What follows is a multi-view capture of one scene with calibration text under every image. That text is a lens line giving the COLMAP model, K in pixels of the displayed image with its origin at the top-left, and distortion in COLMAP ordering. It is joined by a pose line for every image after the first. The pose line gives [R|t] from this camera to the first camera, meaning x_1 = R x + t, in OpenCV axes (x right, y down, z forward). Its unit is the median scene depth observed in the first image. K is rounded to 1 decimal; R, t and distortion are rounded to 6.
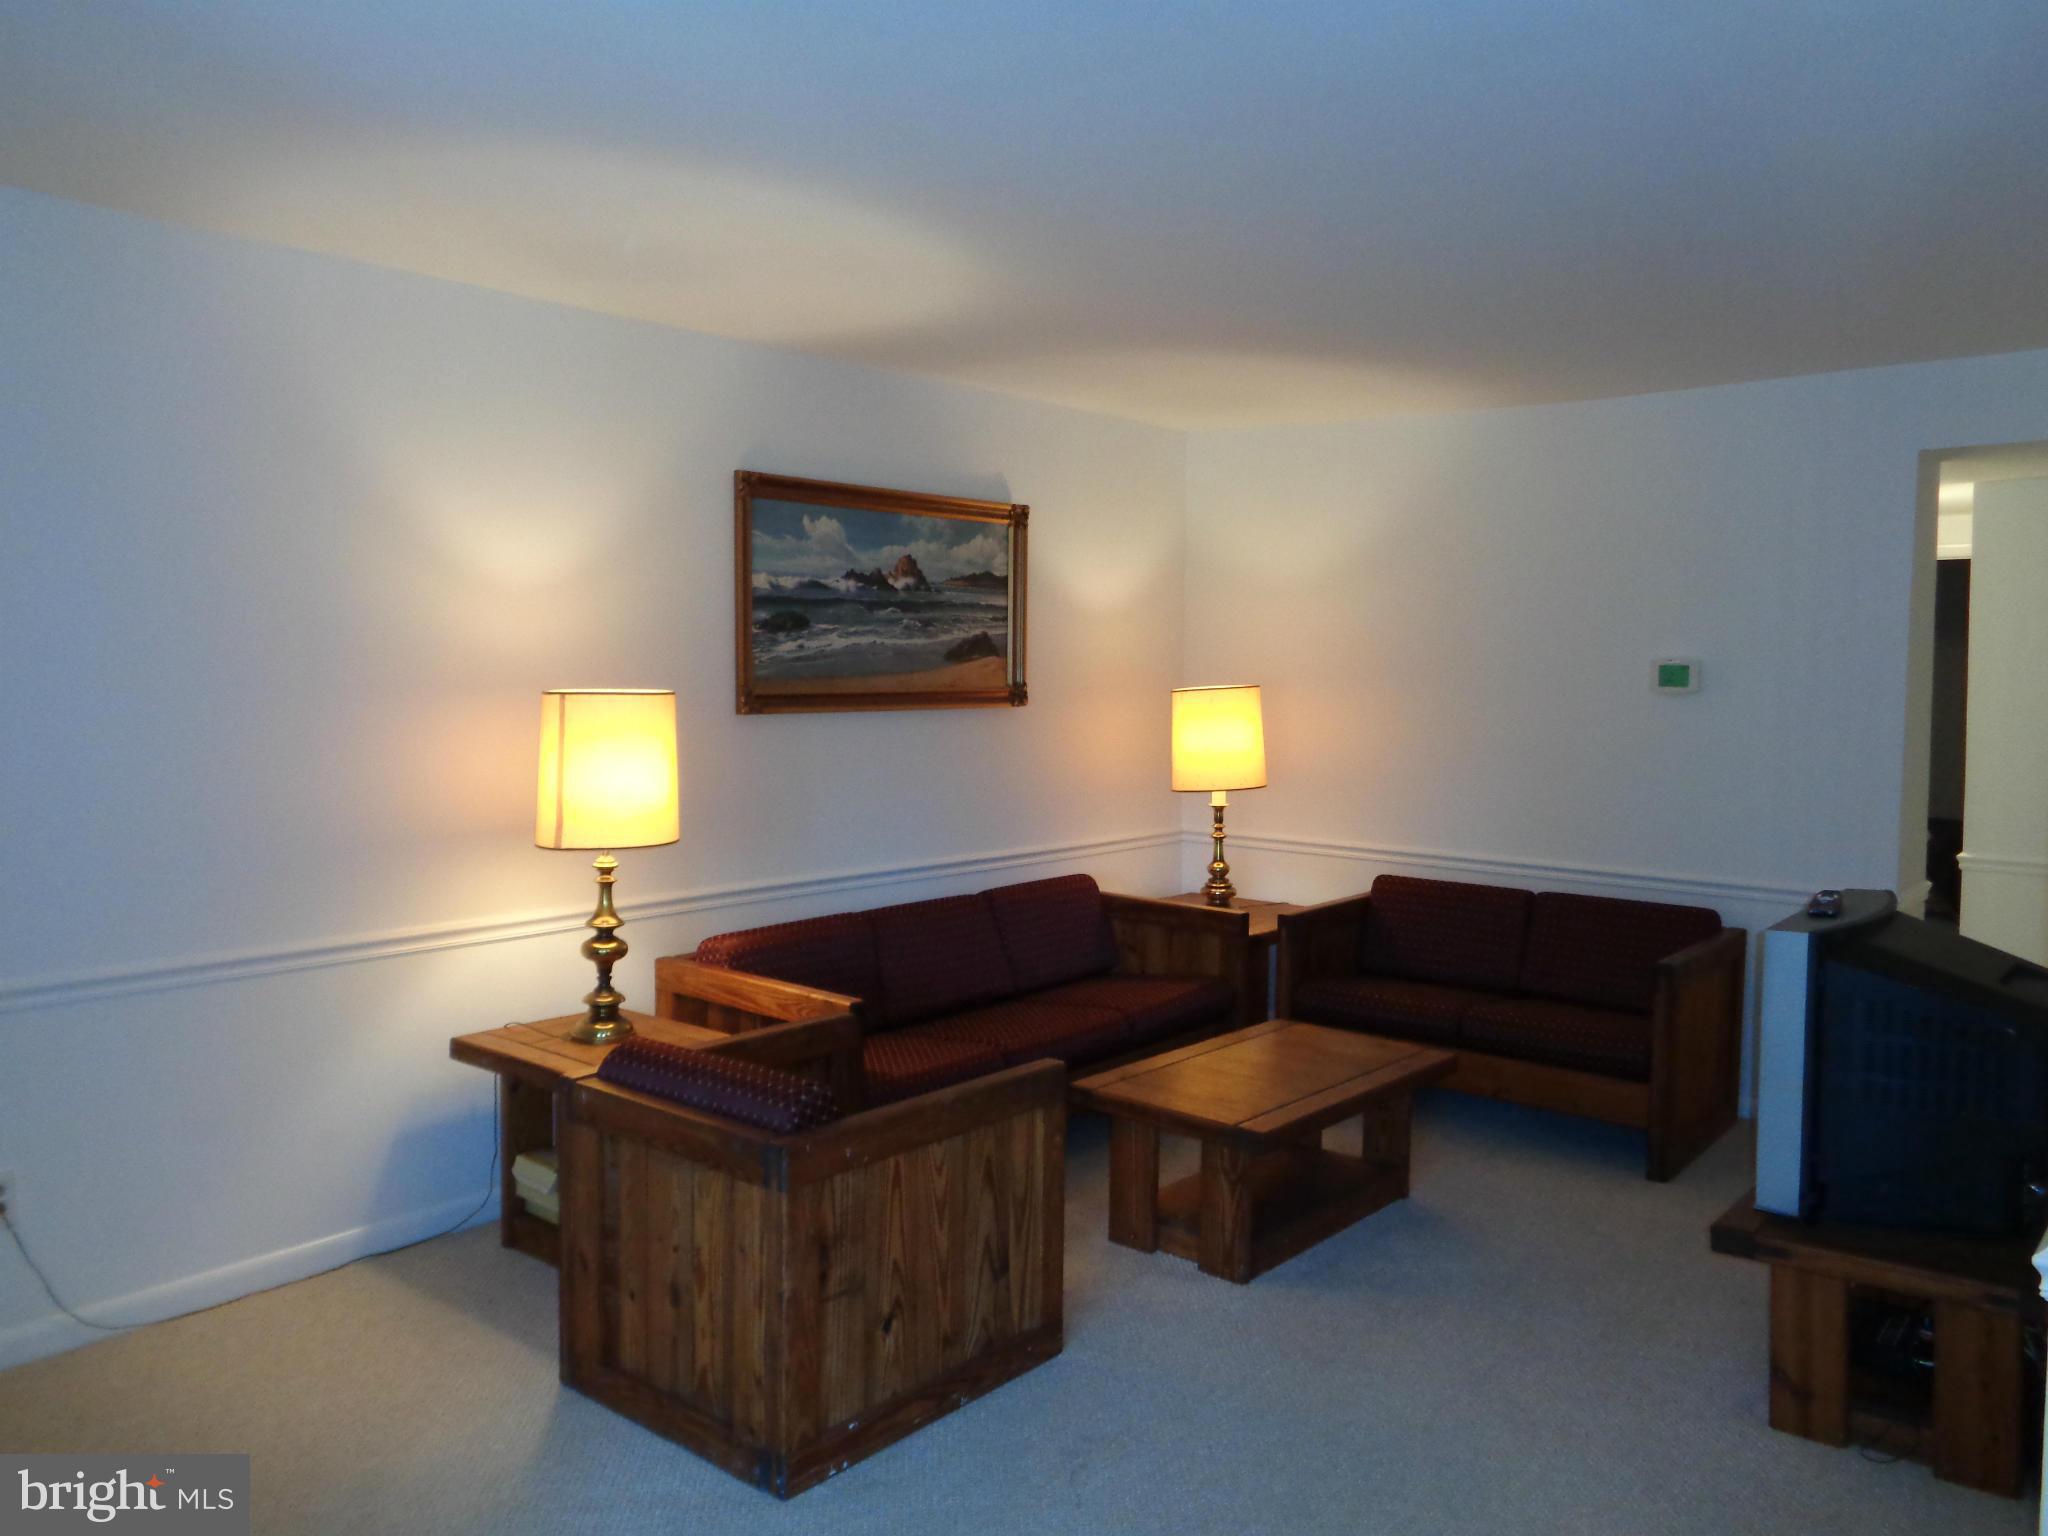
lens RADIAL K [[1561.1, 0, 1088.2], [0, 1561.1, 762.0], [0, 0, 1]] dist [-0.000782, -0.000325]
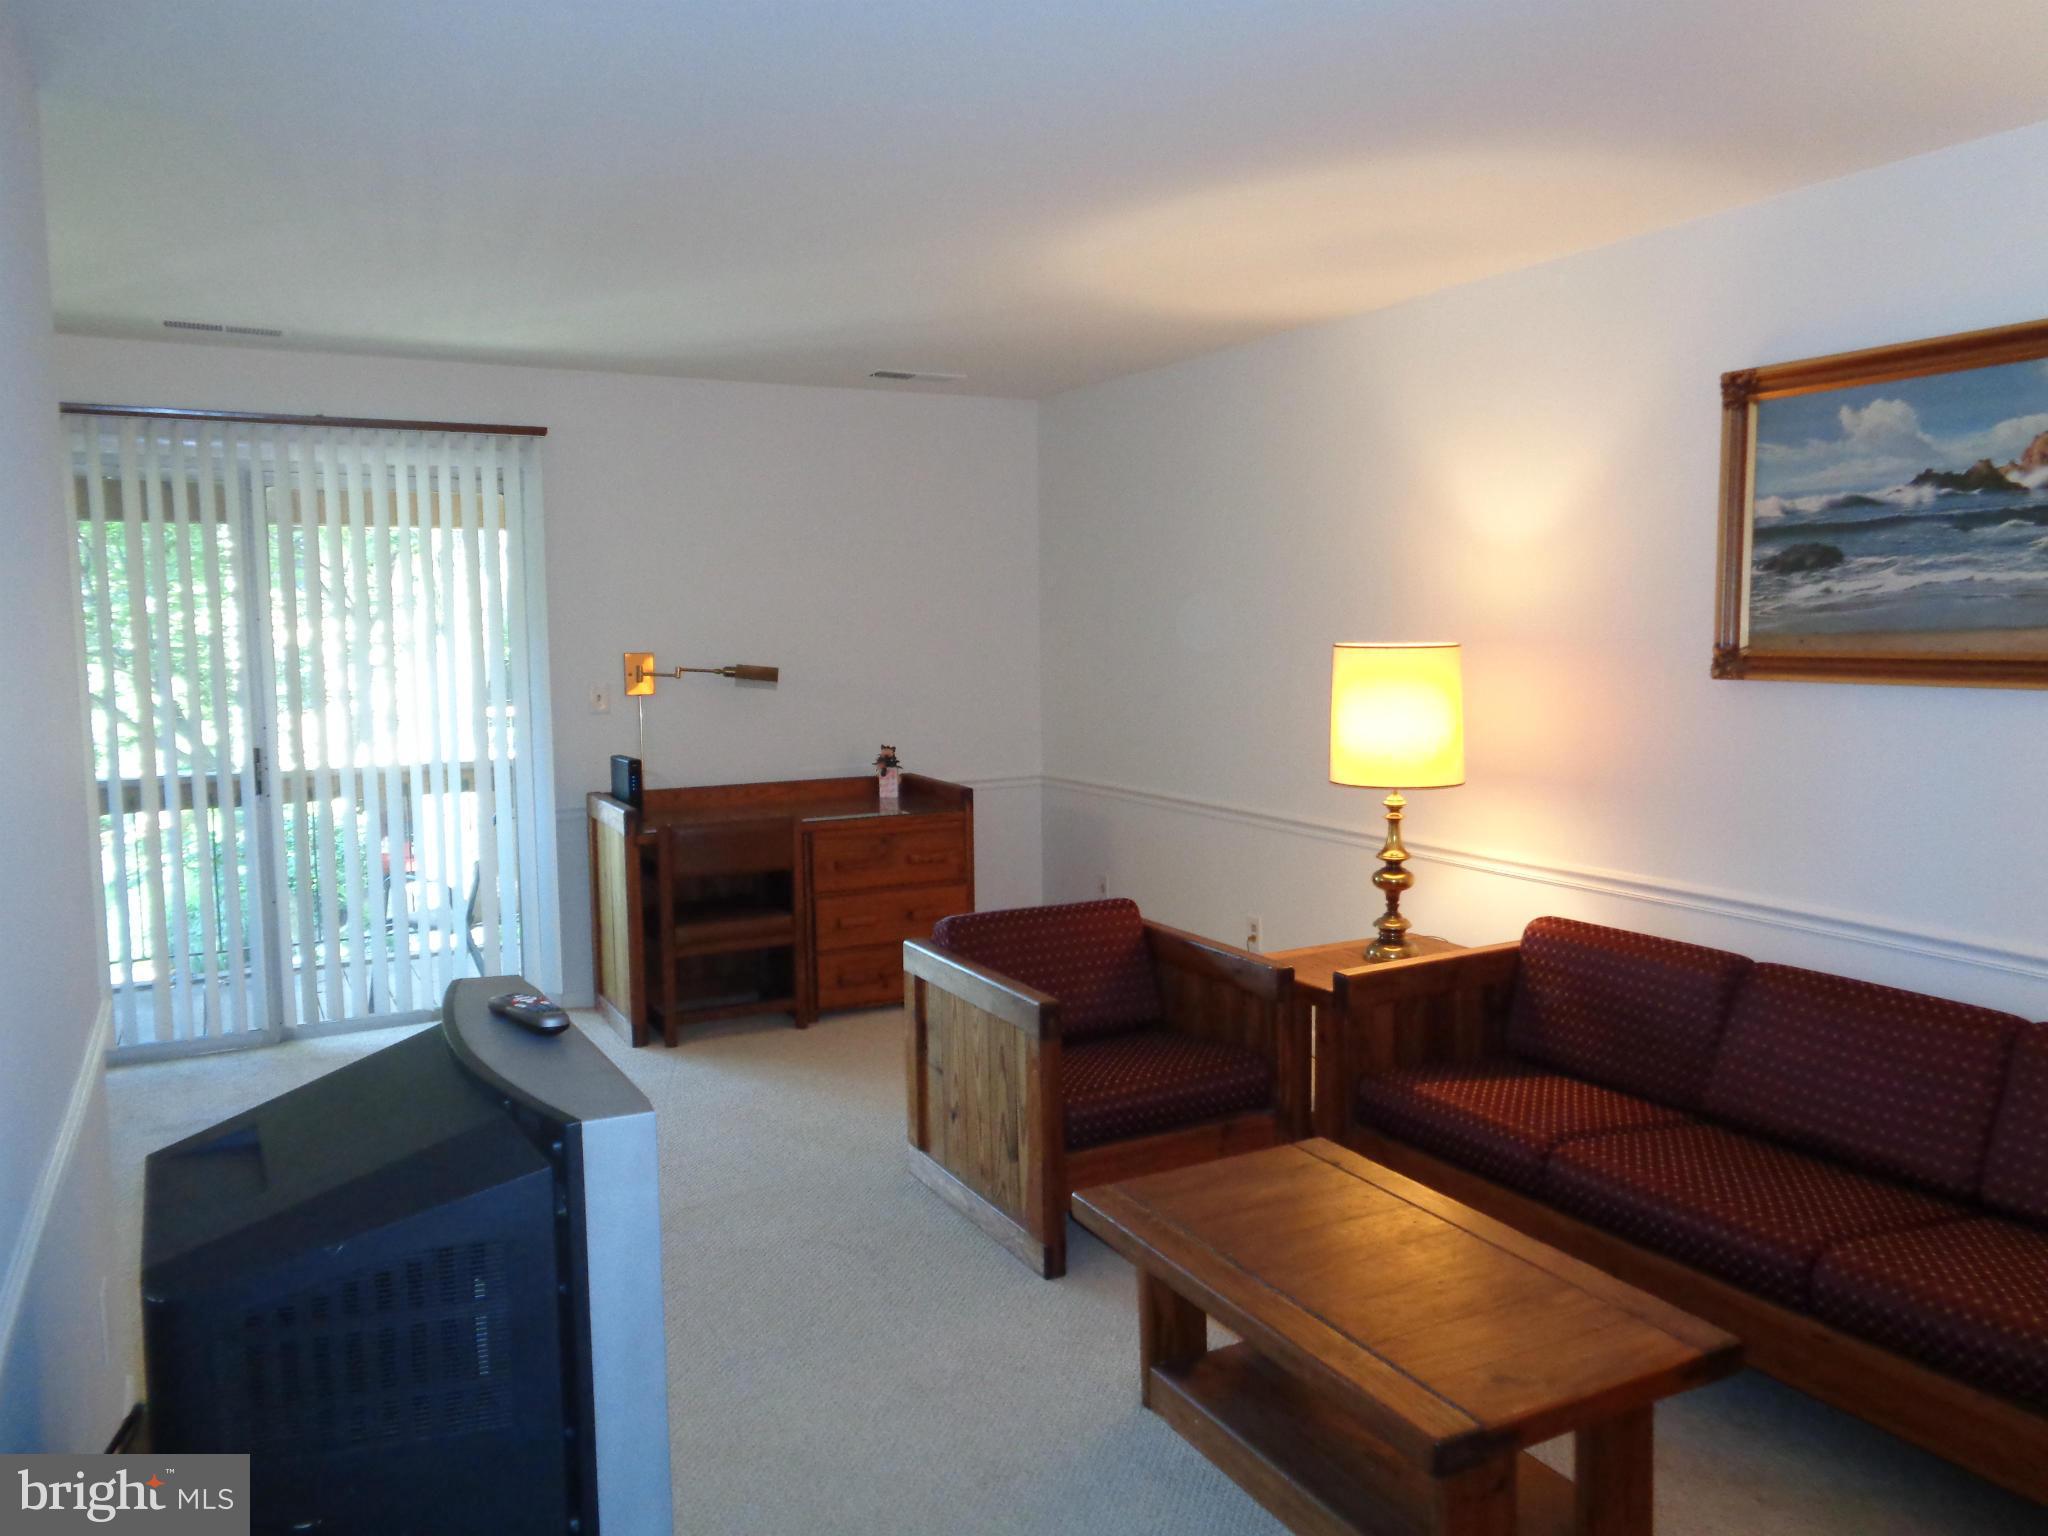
lens RADIAL K [[1561.1, 0, 1088.2], [0, 1561.1, 762.0], [0, 0, 1]] dist [-0.000782, -0.000325]
pose [[-0.401020, 0.075447, -0.912957, 0.615125], [-0.057660, 0.992548, 0.107352, -0.052983], [0.914253, 0.095692, -0.393682, 0.974804]]
